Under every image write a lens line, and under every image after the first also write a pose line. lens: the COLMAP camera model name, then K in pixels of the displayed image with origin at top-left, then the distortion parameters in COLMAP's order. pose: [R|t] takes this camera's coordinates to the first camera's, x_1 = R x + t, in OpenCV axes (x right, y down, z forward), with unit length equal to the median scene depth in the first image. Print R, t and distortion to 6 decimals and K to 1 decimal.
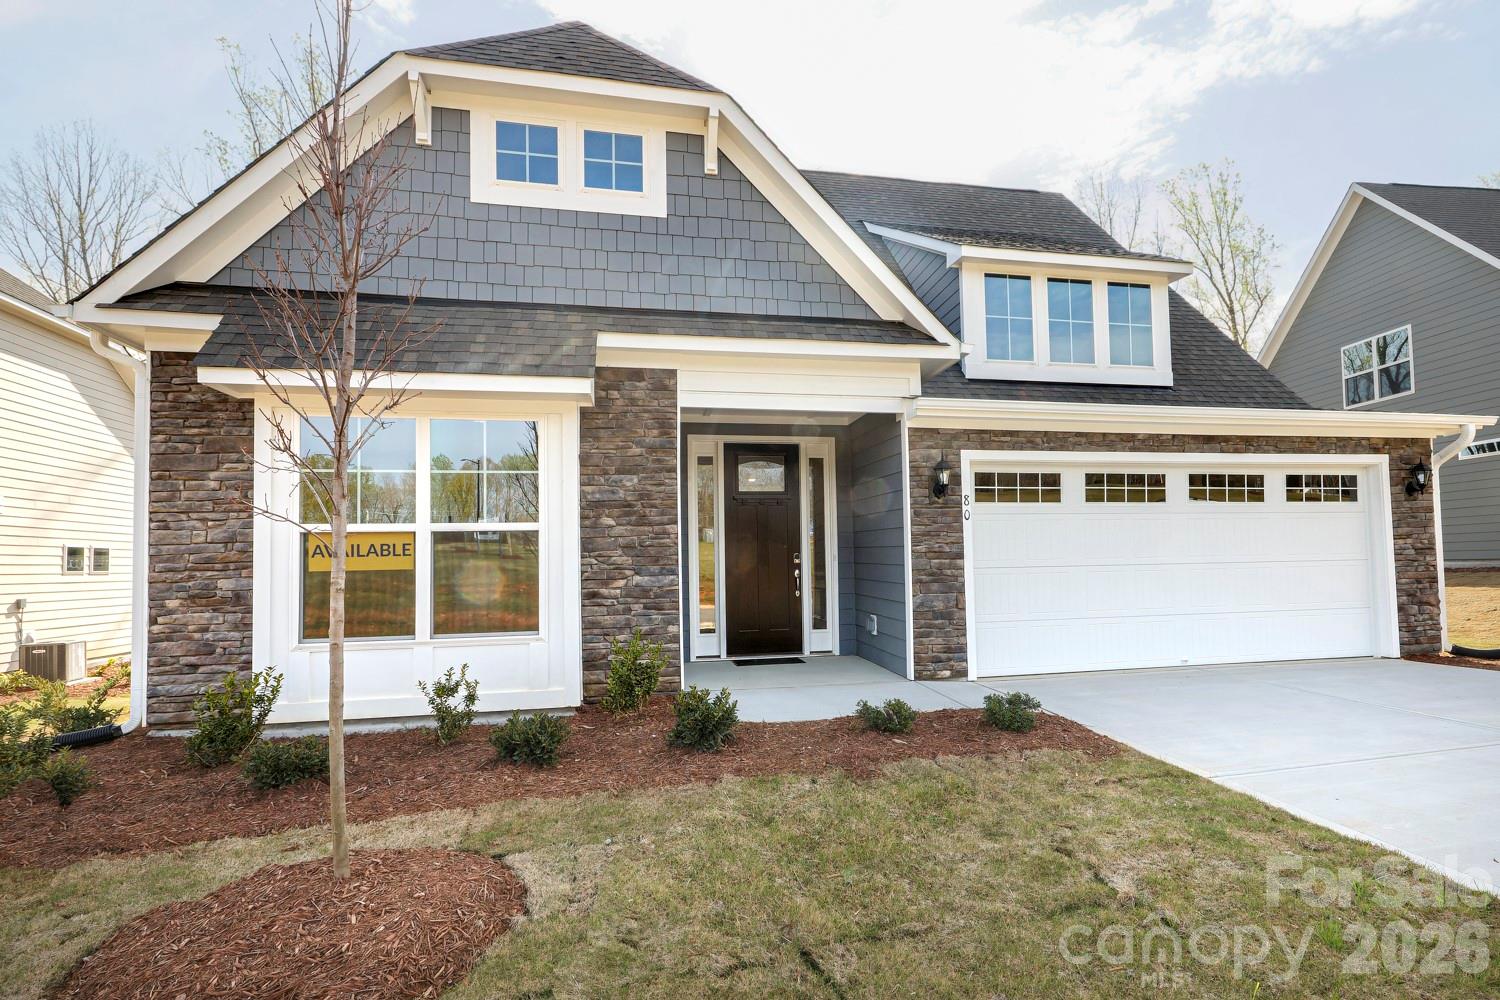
lens RADIAL K [[674.0, 0, 744.4], [0, 674.0, 537.6], [0, 0, 1]] dist [-0.003432, 0.001075]
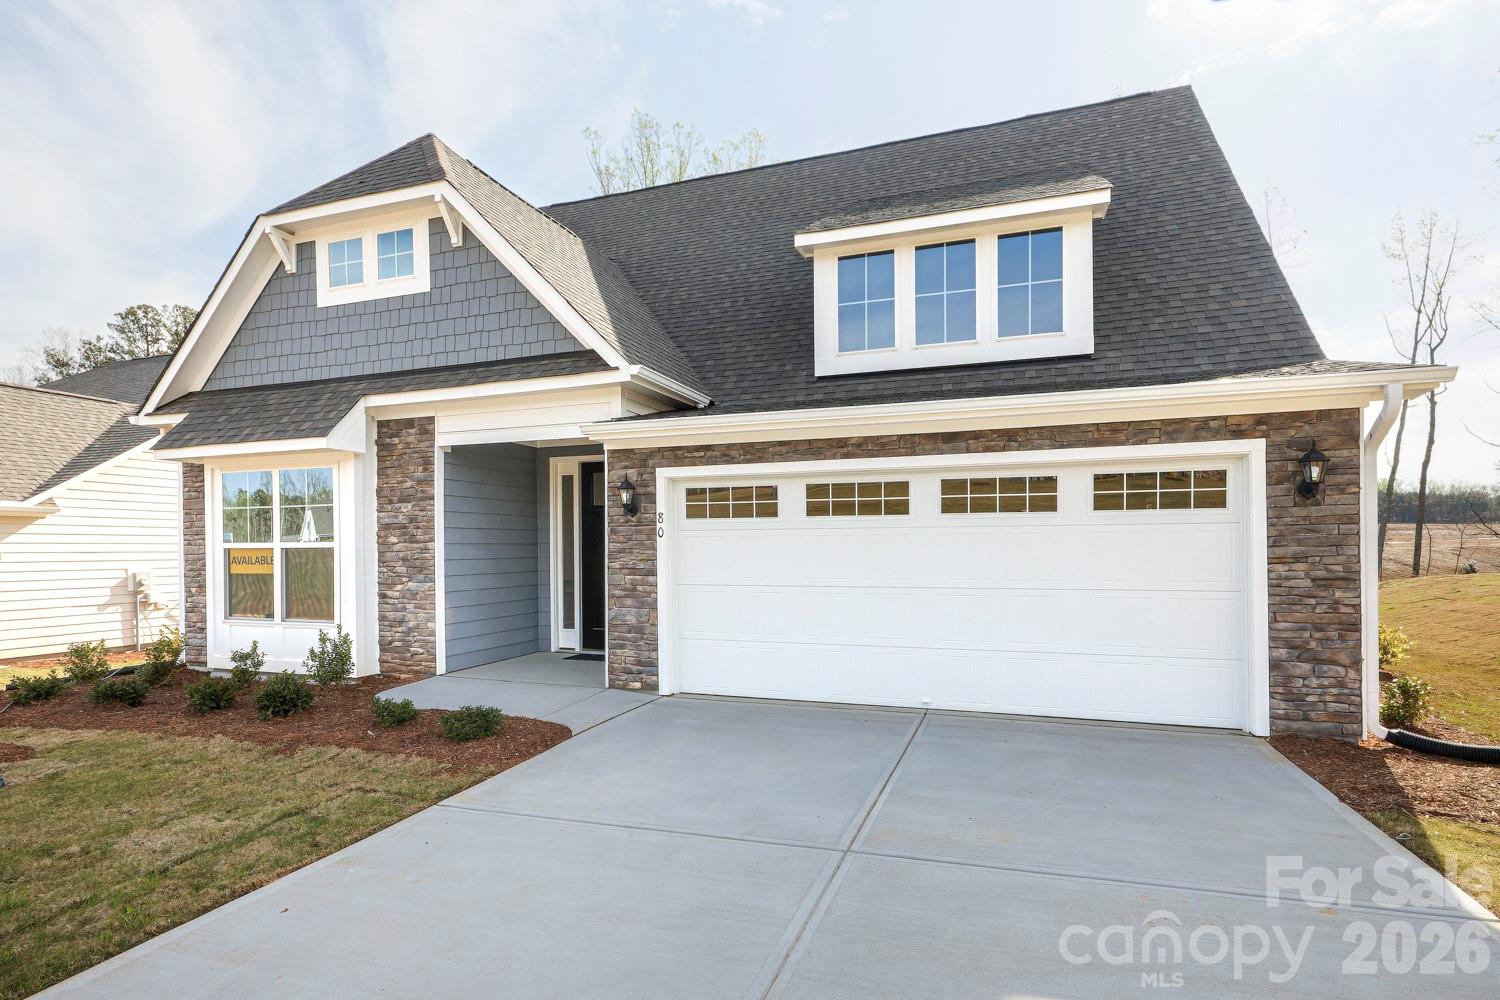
lens RADIAL K [[674.0, 0, 790.4], [0, 674.0, 546.7], [0, 0, 1]] dist [-0.003432, 0.001075]
pose [[0.880545, 0.013605, -0.473768, 0.998640], [0.007999, 0.999019, 0.043556, -0.055698], [0.473896, -0.042143, 0.879572, 0.203301]]
